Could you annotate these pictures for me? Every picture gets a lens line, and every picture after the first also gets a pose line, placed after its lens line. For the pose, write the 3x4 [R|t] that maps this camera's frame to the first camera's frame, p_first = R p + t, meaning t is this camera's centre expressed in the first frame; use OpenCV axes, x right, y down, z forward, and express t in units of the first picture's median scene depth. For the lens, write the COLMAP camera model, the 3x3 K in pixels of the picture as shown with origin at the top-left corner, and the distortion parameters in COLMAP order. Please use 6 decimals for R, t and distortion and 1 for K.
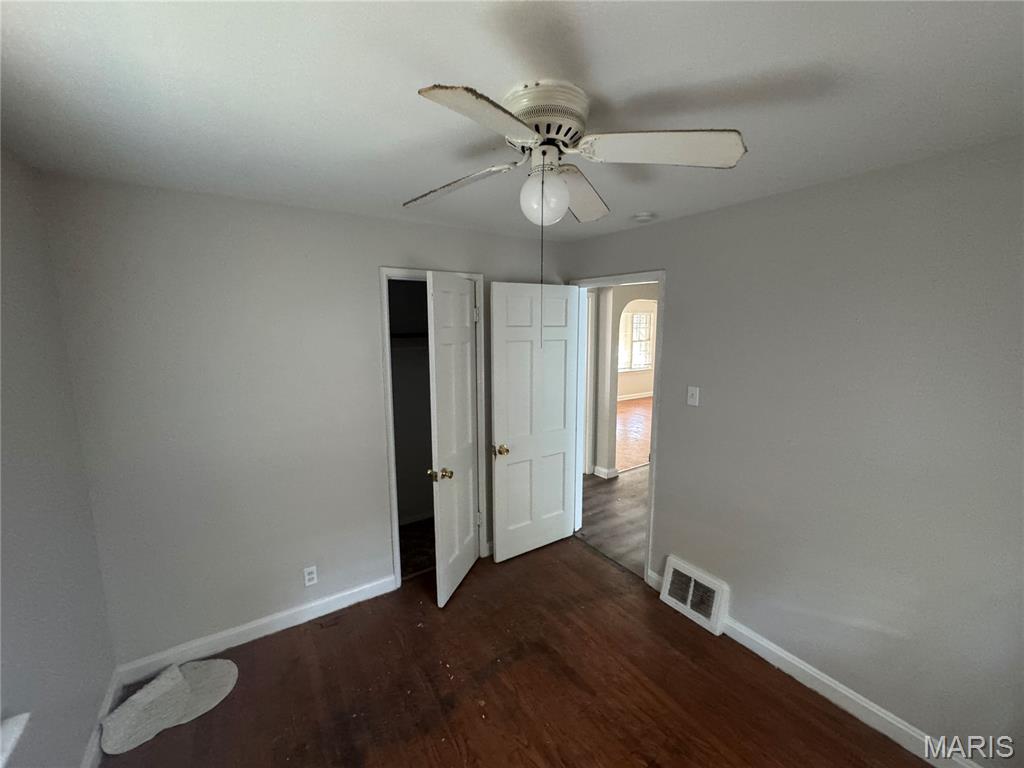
lens RADIAL K [[412.0, 0, 512.0], [0, 412.0, 384.0], [0, 0, 1]] dist [-0.000102, -0.000022]
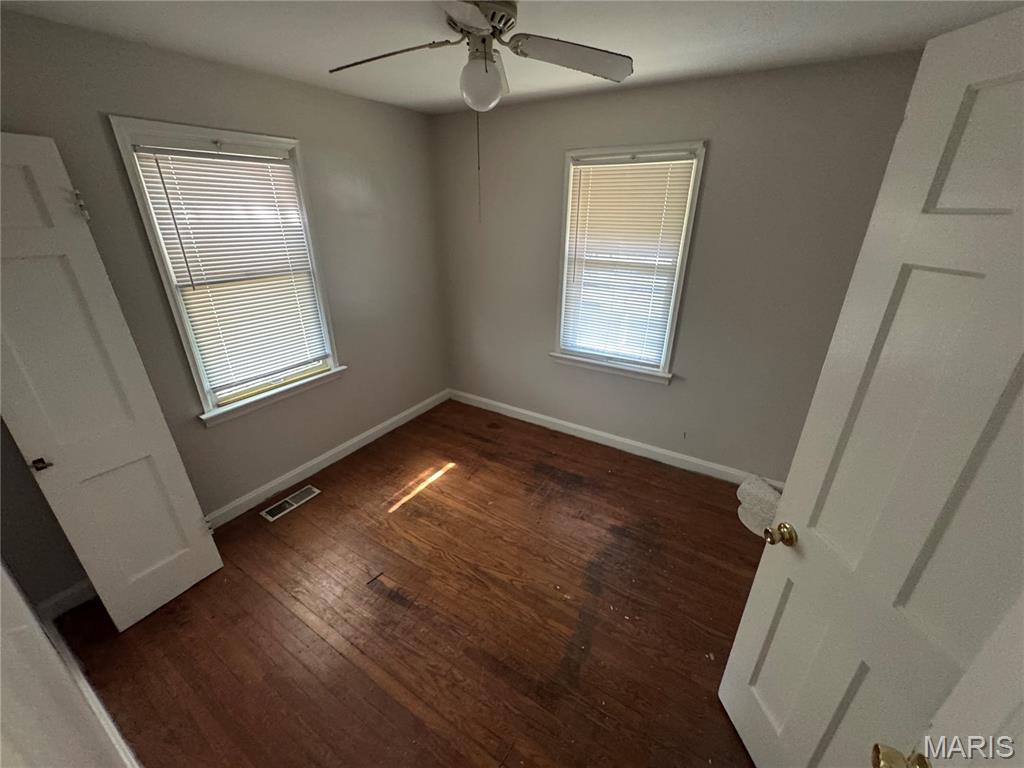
lens RADIAL K [[411.3, 0, 512.0], [0, 411.3, 384.0], [0, 0, 1]] dist [-0.000456, 0.000127]
pose [[-0.909517, 0.158929, -0.384084, 0.297715], [-0.064283, 0.859122, 0.507717, -0.165725], [0.410667, 0.486467, -0.771170, 1.201599]]
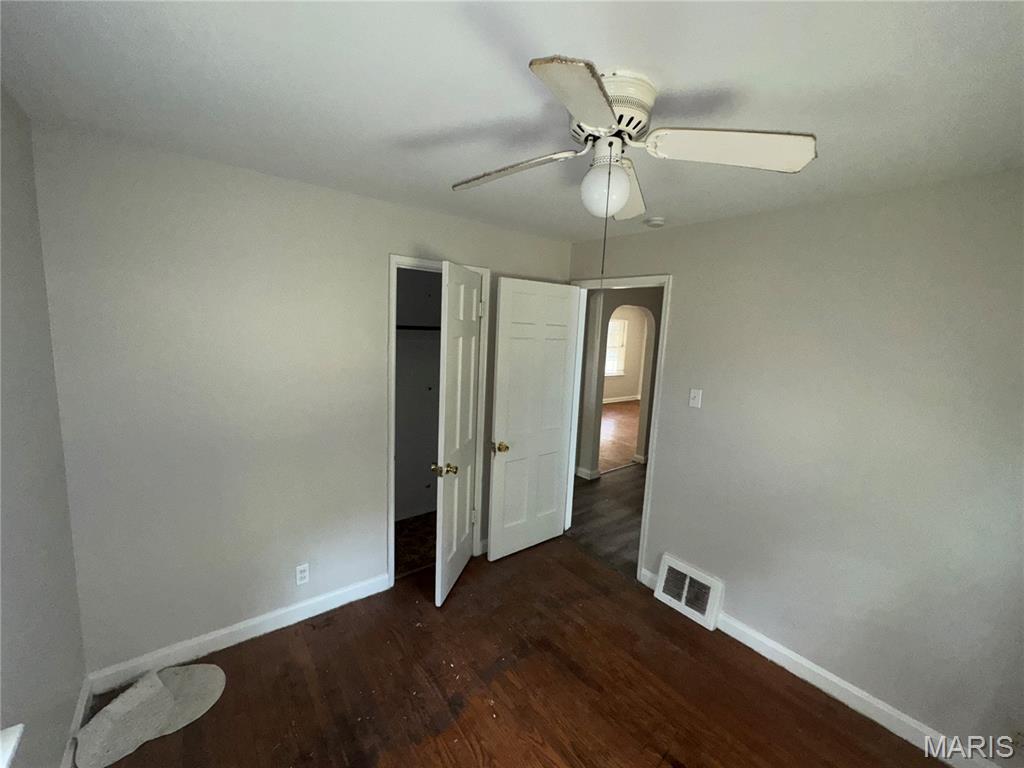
lens RADIAL K [[411.3, 0, 512.0], [0, 411.3, 384.0], [0, 0, 1]] dist [-0.000456, 0.000127]
pose [[0.995565, 0.036643, 0.086651, -0.110770], [-0.036023, 0.999313, -0.008704, 0.019660], [-0.086911, 0.005544, 0.996201, 0.013061]]
